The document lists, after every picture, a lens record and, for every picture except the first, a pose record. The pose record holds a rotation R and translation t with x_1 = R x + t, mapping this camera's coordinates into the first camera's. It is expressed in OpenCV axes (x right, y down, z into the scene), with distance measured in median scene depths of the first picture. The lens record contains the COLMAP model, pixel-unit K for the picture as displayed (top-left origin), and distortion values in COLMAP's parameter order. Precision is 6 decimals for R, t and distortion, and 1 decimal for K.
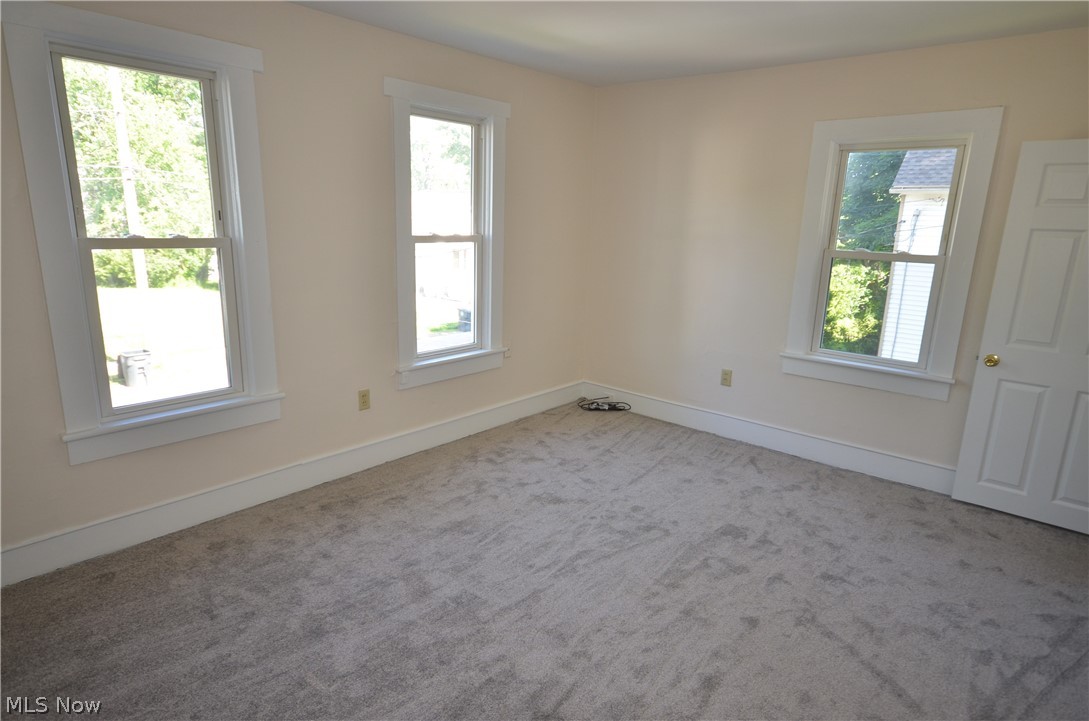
lens RADIAL K [[660.1, 0, 544.5], [0, 660.1, 360.5], [0, 0, 1]] dist [0.046275, 0.000297]
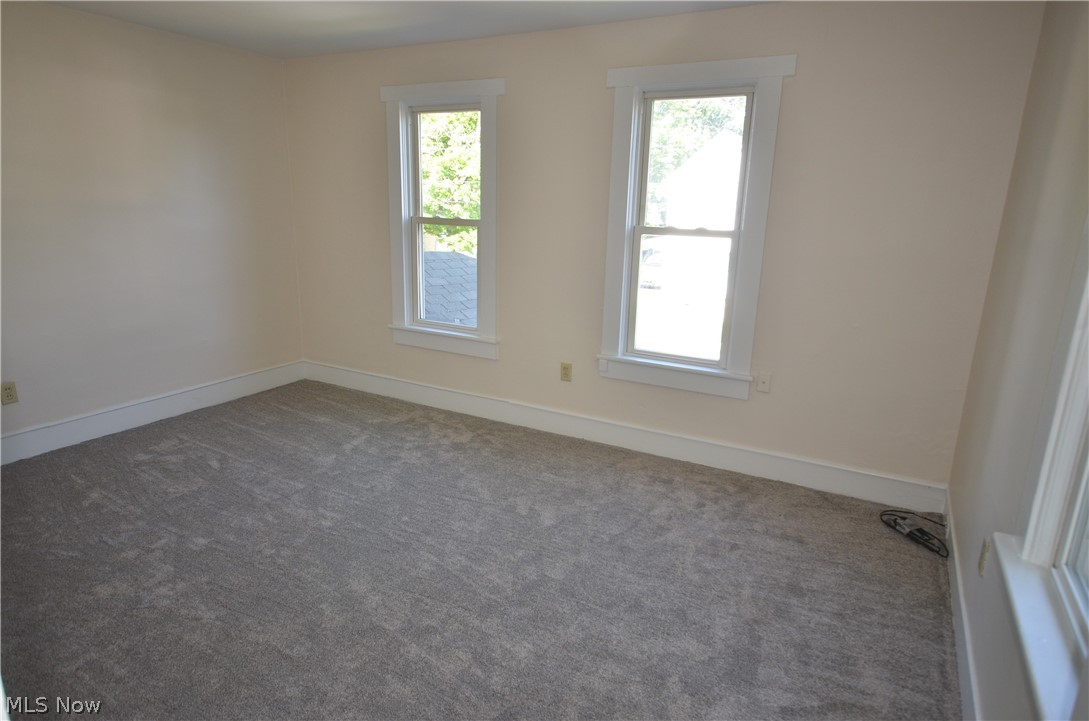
lens RADIAL K [[637.1, 0, 544.5], [0, 637.1, 360.5], [0, 0, 1]] dist [-0.000555, 0.031623]
pose [[0.204151, 0.214479, -0.955155, 0.691871], [-0.240004, 0.956892, 0.163571, -0.117526], [0.949063, 0.195848, 0.246826, 0.665952]]
